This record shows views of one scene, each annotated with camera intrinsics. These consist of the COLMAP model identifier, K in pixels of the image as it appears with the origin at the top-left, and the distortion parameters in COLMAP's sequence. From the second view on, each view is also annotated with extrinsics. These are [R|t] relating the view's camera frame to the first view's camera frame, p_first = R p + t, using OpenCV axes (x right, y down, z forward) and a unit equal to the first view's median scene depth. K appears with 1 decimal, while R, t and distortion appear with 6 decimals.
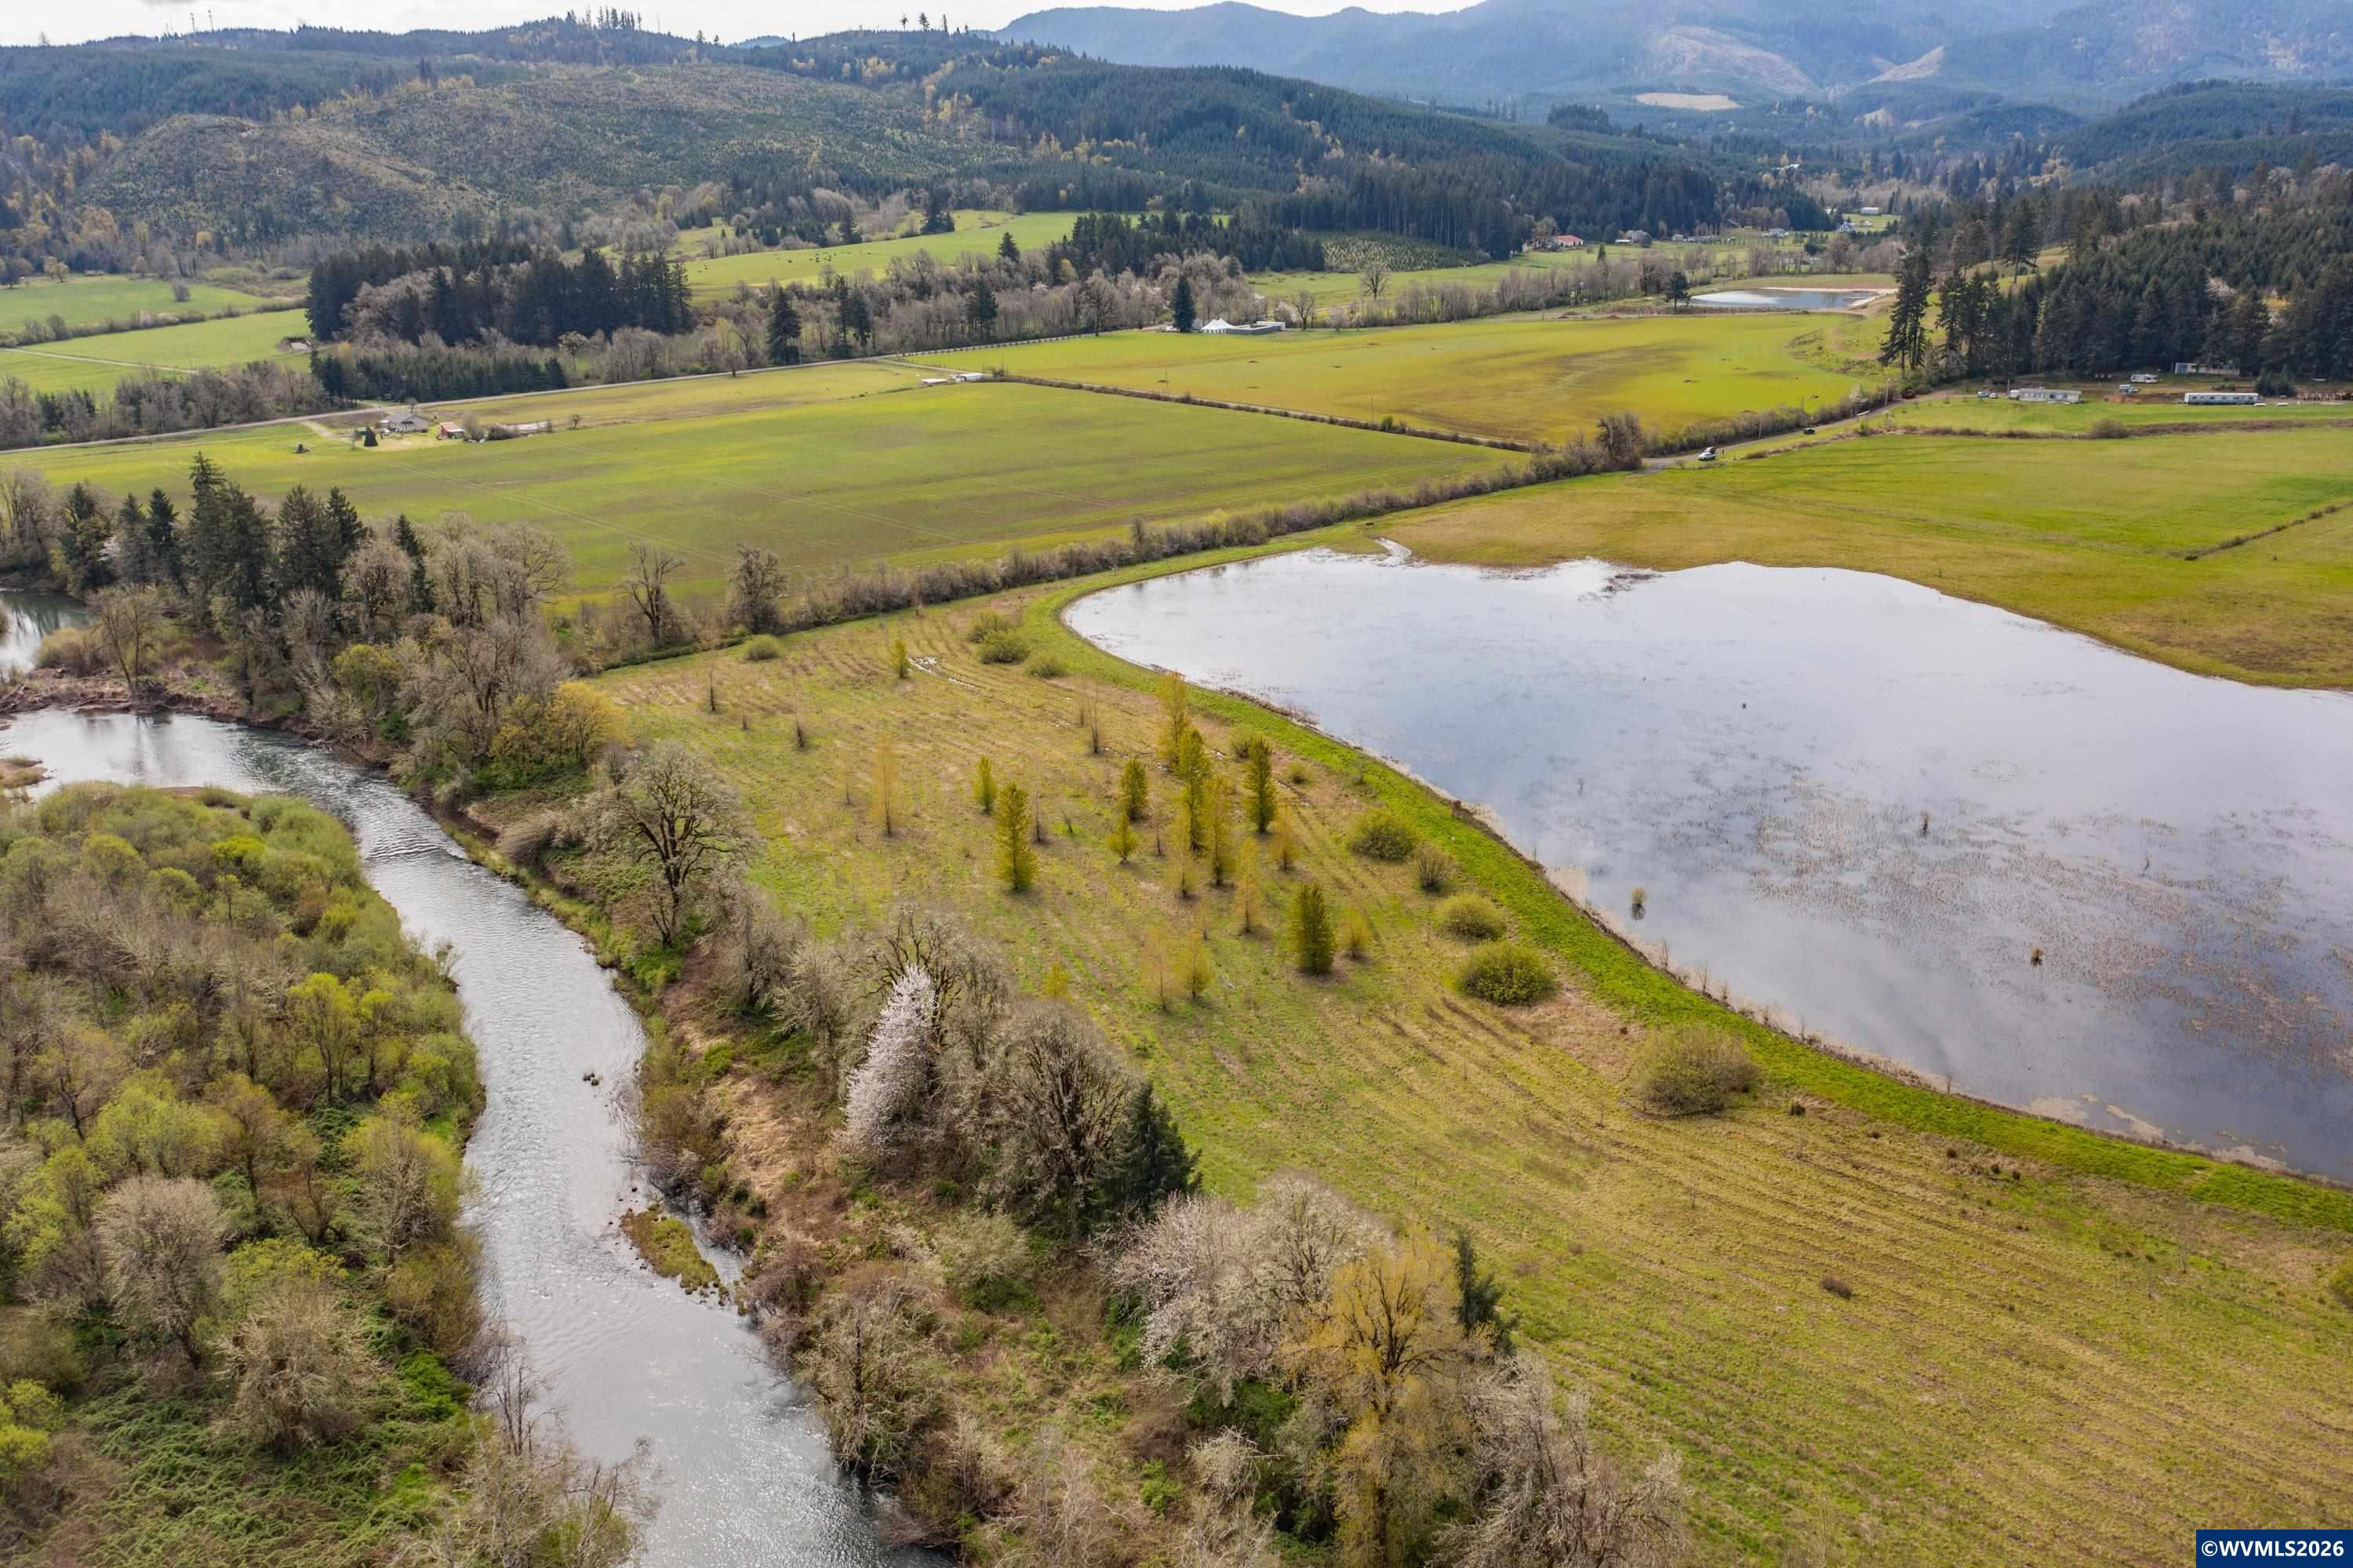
lens RADIAL K [[1843.6, 0, 1156.1], [0, 1843.6, 781.4], [0, 0, 1]] dist [-0.014030, 0.012332]
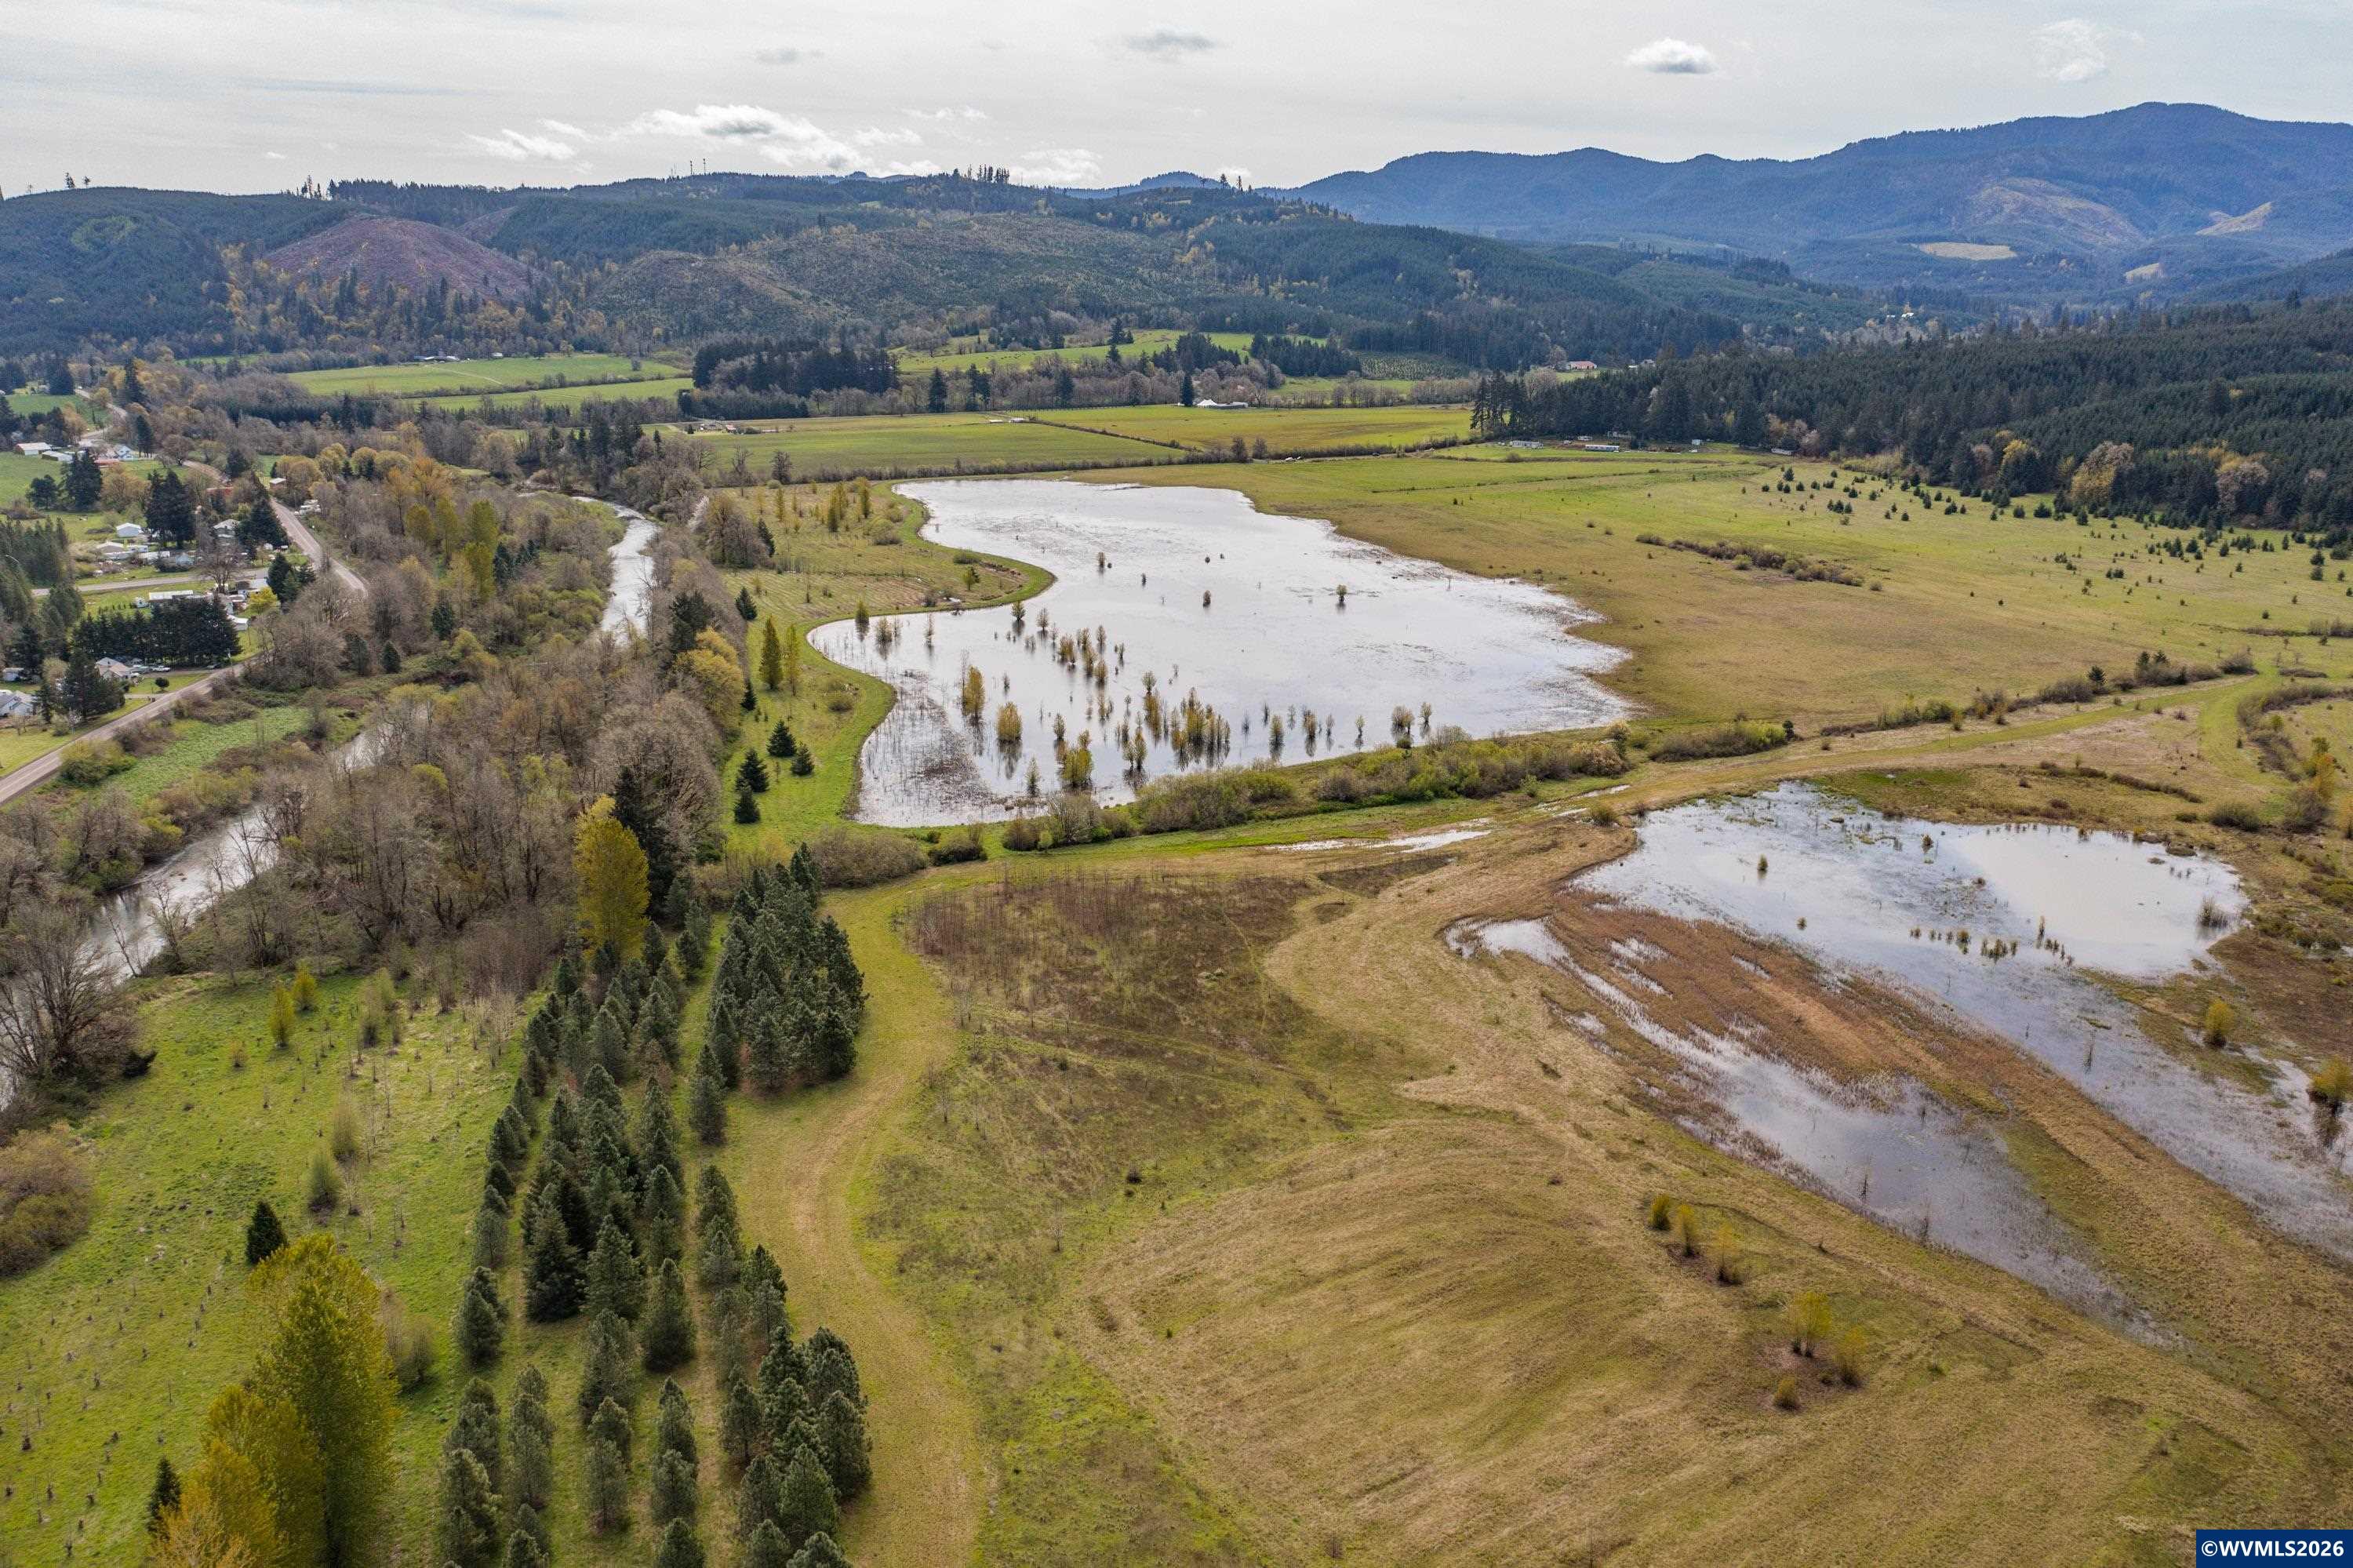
lens RADIAL K [[1843.6, 0, 1174.5], [0, 1843.6, 770.9], [0, 0, 1]] dist [-0.014030, 0.012332]
pose [[0.975857, 0.078807, -0.203695, 0.303880], [-0.091958, 0.994192, -0.055906, 0.142361], [0.198106, 0.073288, 0.977437, -0.482826]]
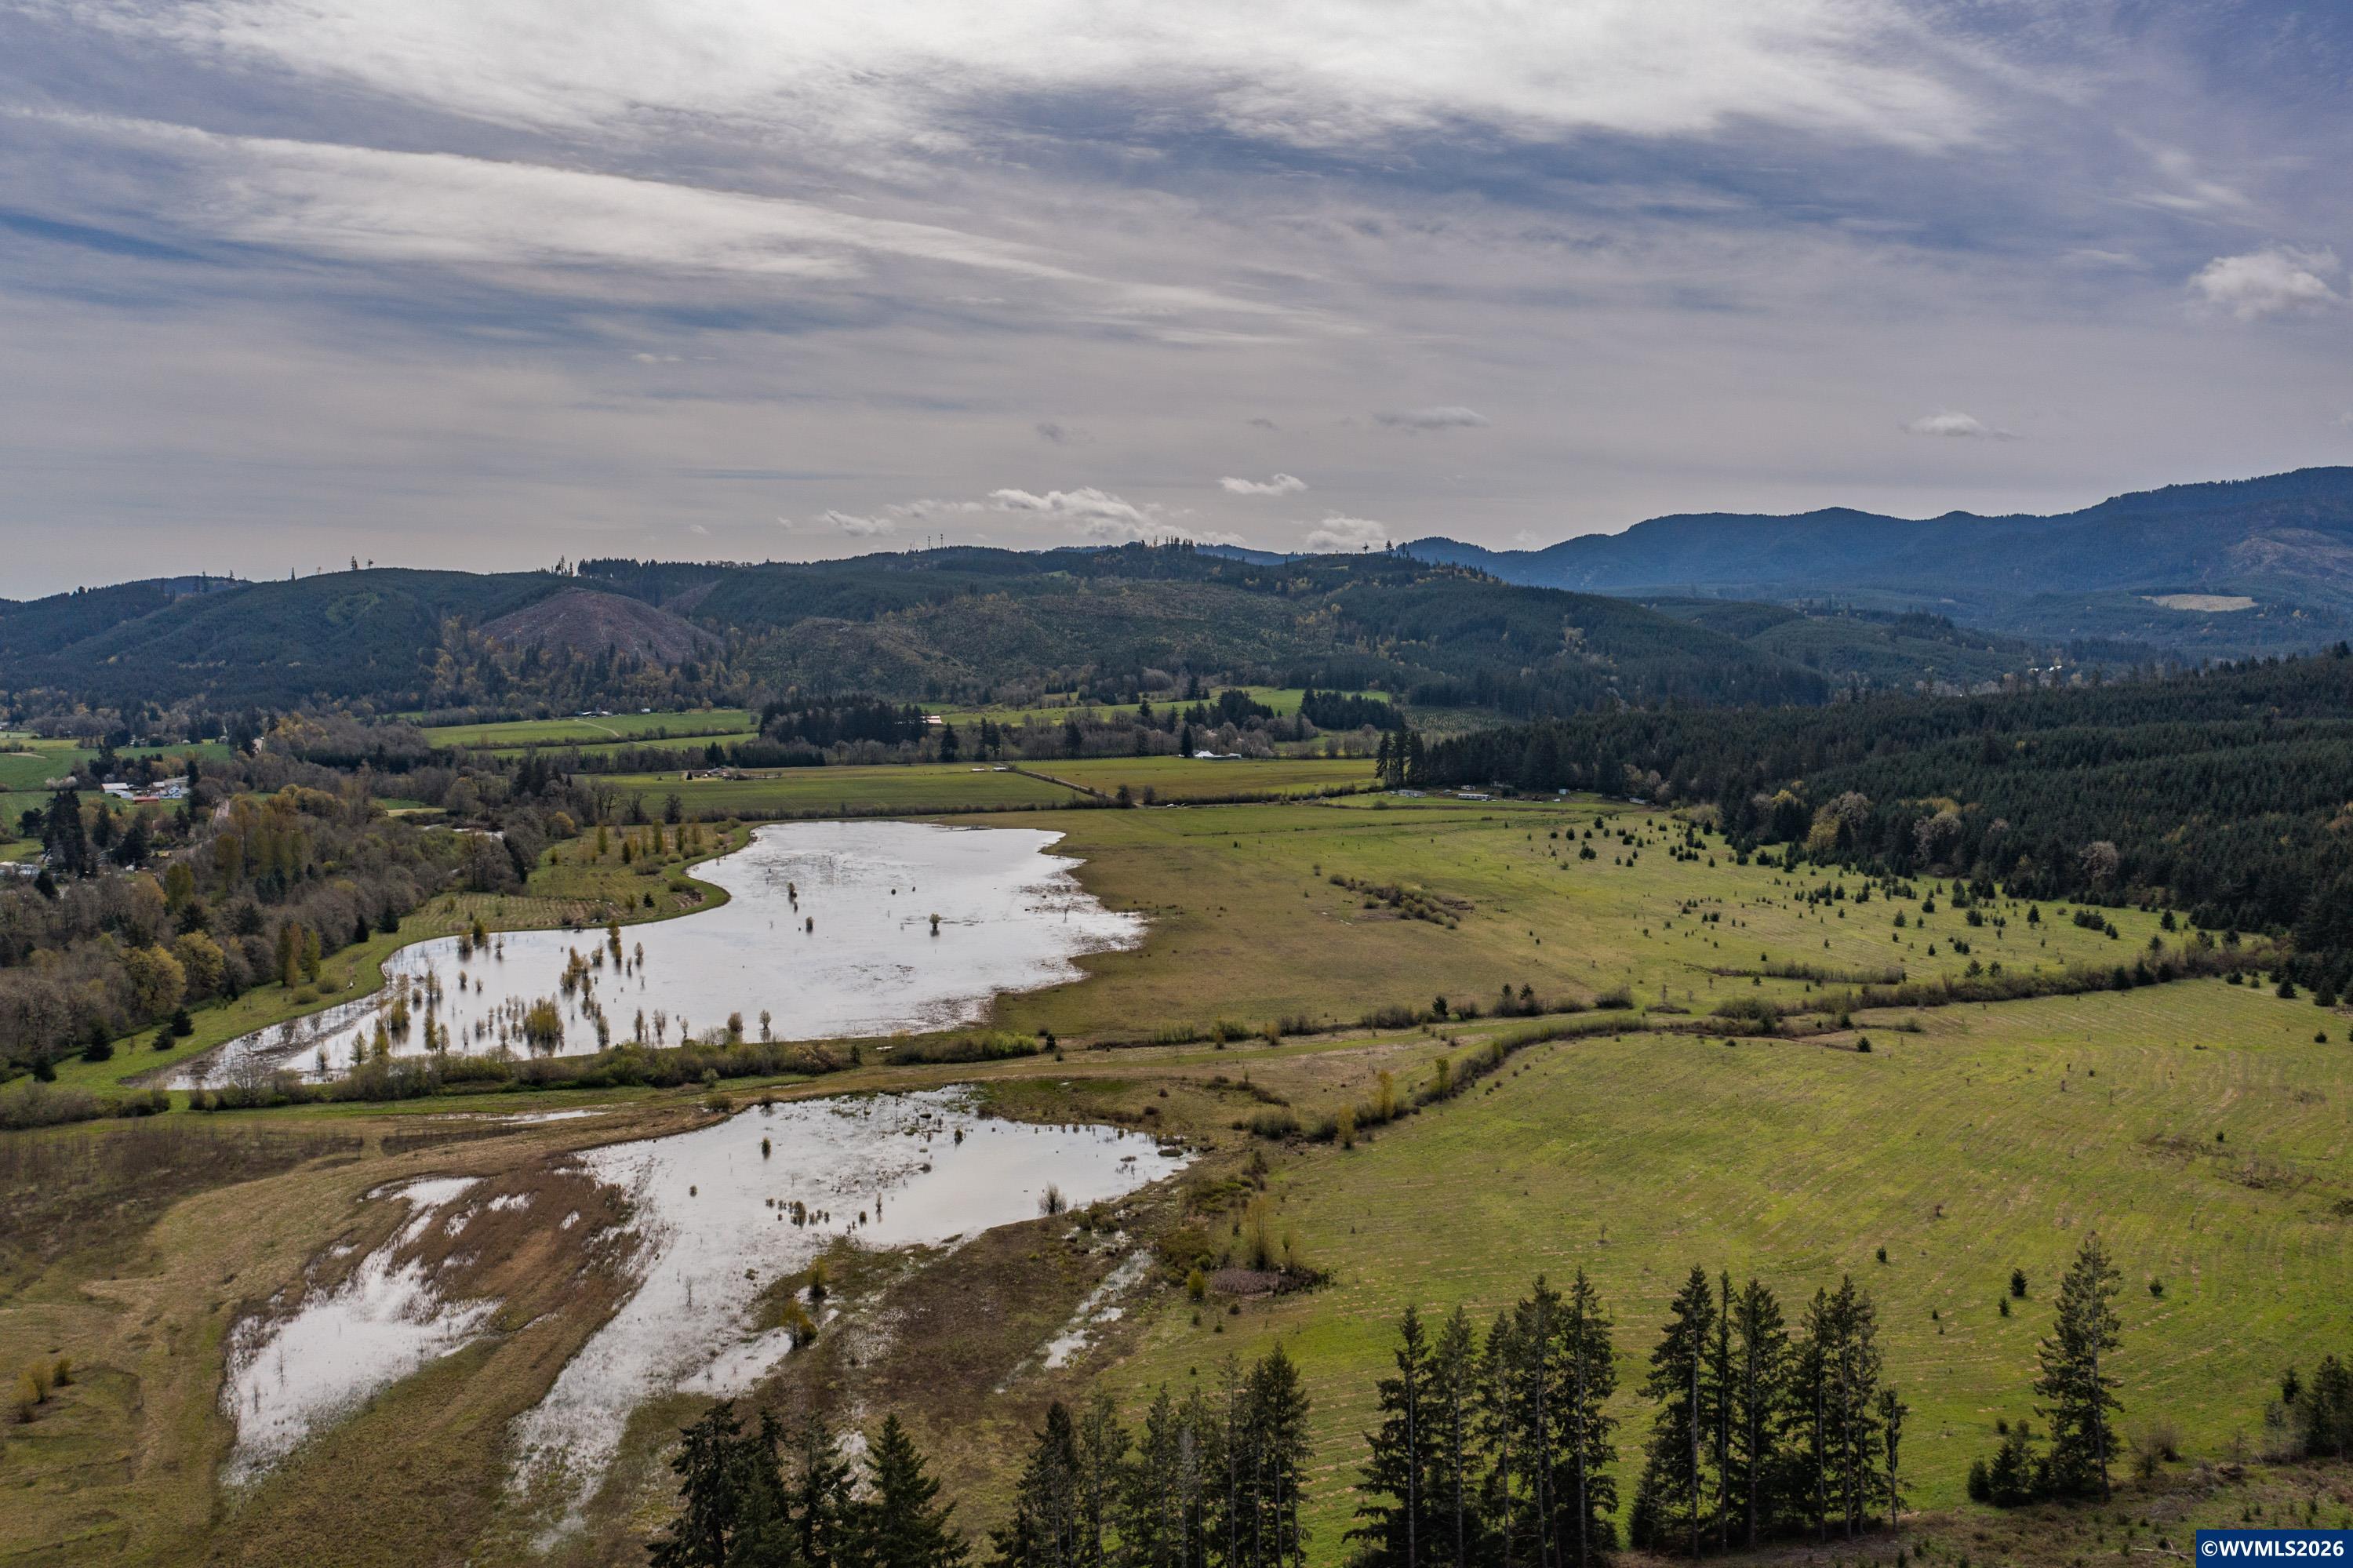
lens RADIAL K [[1843.6, 0, 1176.3], [0, 1843.6, 779.2], [0, 0, 1]] dist [-0.014030, 0.012332]
pose [[0.926823, 0.044478, -0.372854, 0.546599], [-0.134293, 0.966548, -0.218519, 0.130025], [0.350662, 0.252601, 0.901792, -0.468028]]
